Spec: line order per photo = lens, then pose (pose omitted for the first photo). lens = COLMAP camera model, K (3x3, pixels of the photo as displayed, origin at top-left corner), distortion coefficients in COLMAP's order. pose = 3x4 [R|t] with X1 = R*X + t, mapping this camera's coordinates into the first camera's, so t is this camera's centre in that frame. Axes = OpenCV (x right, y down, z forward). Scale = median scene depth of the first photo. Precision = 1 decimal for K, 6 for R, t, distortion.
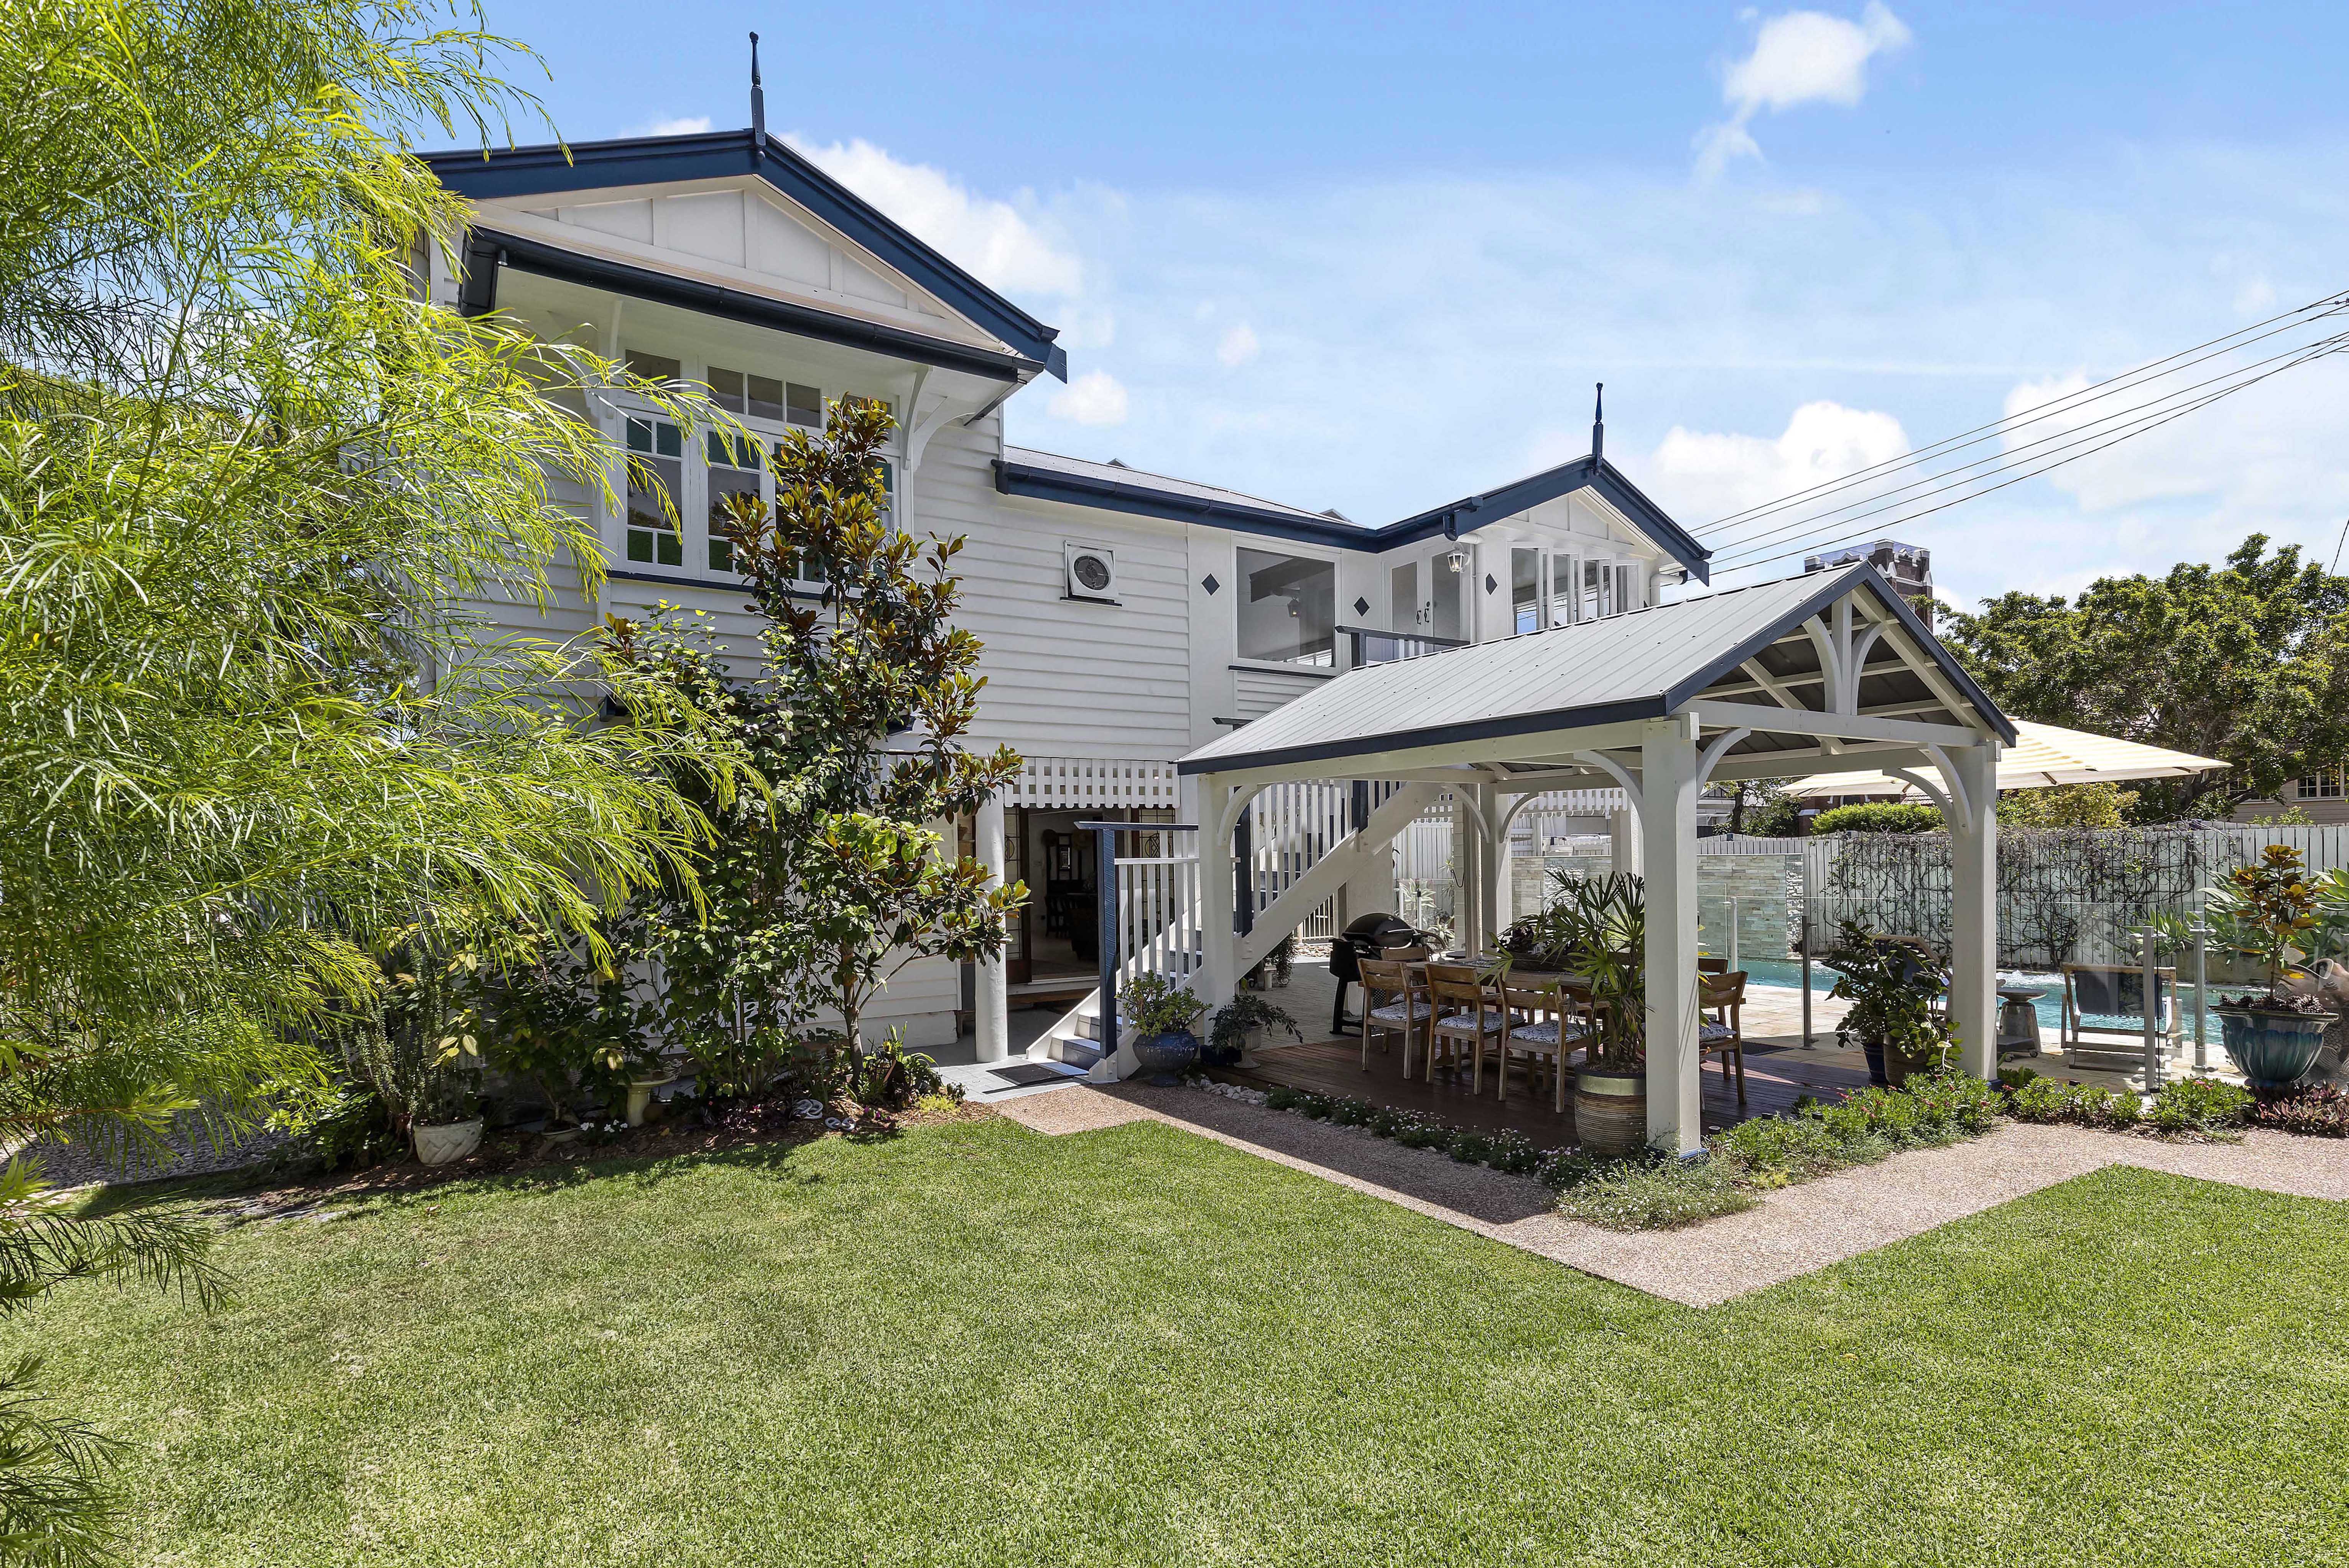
lens RADIAL K [[1144.1, 0, 1147.9], [0, 1144.1, 872.6], [0, 0, 1]] dist [0.004127, 0.001307]
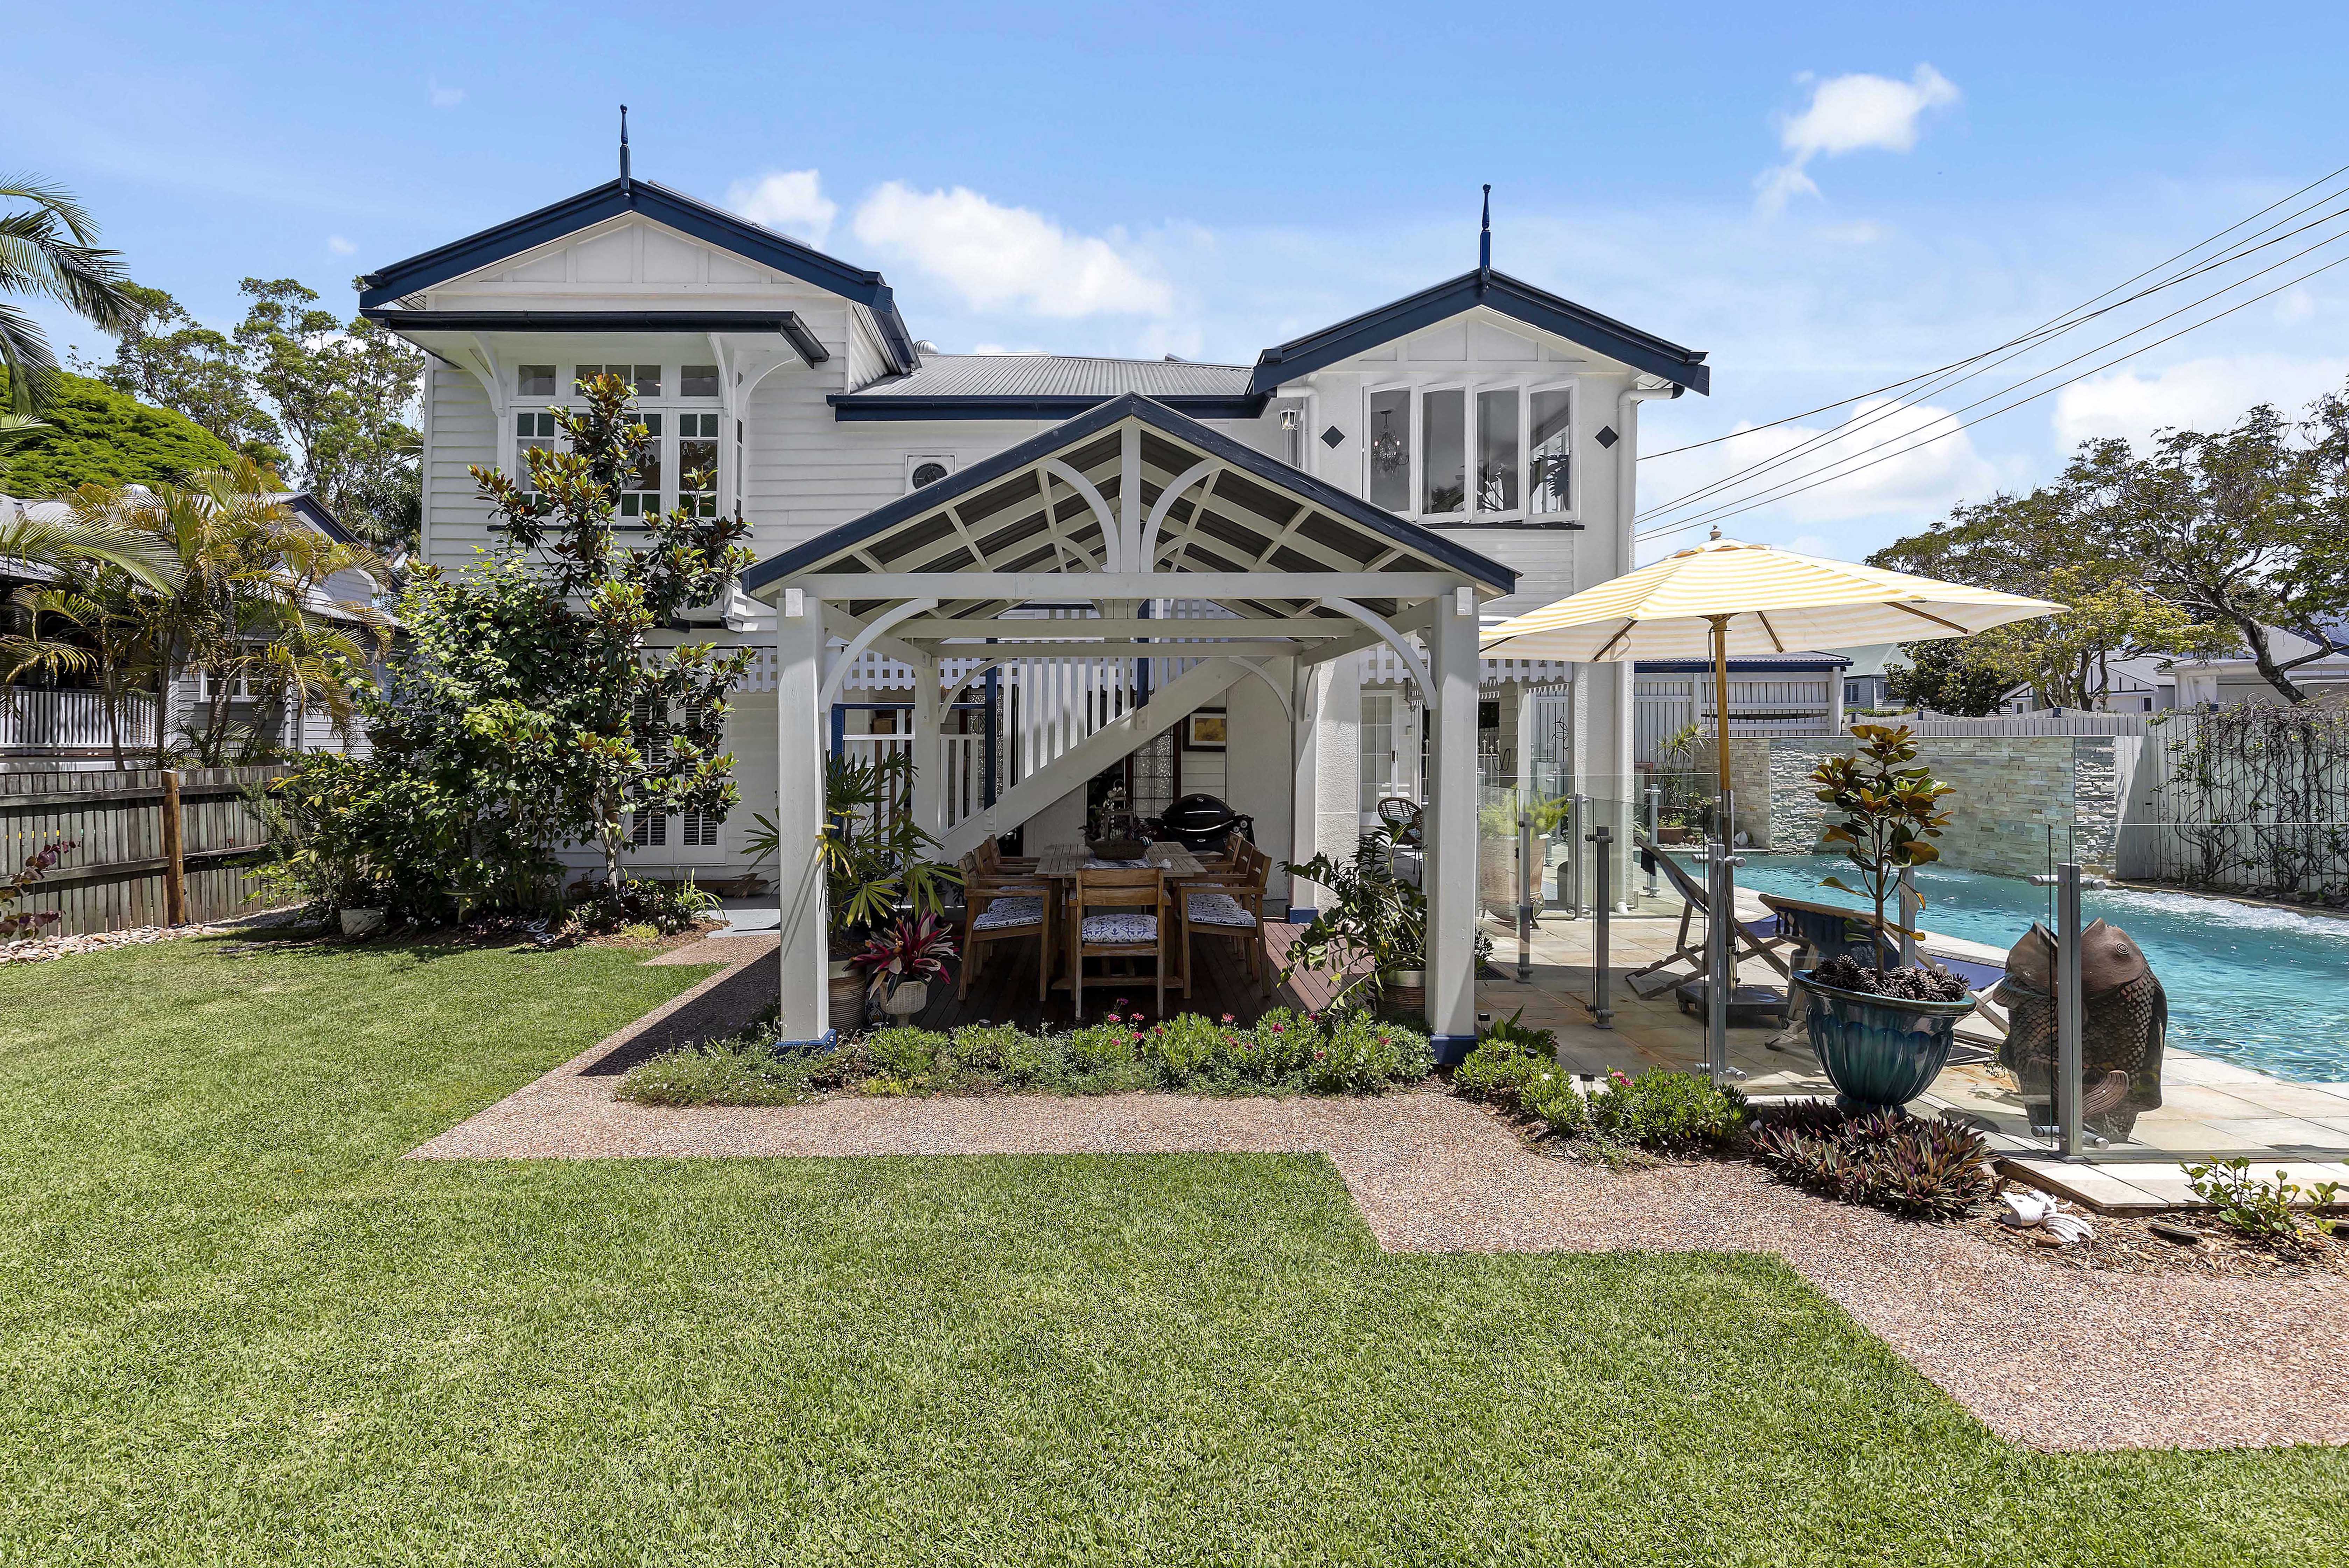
lens RADIAL K [[1079.9, 0, 1123.8], [0, 1079.9, 732.2], [0, 0, 1]] dist [0.008831, 0.000972]
pose [[0.858739, 0.005834, -0.512380, 0.477566], [-0.013006, 0.999861, -0.010413, -0.004621], [0.512248, 0.015606, 0.858696, 0.143241]]
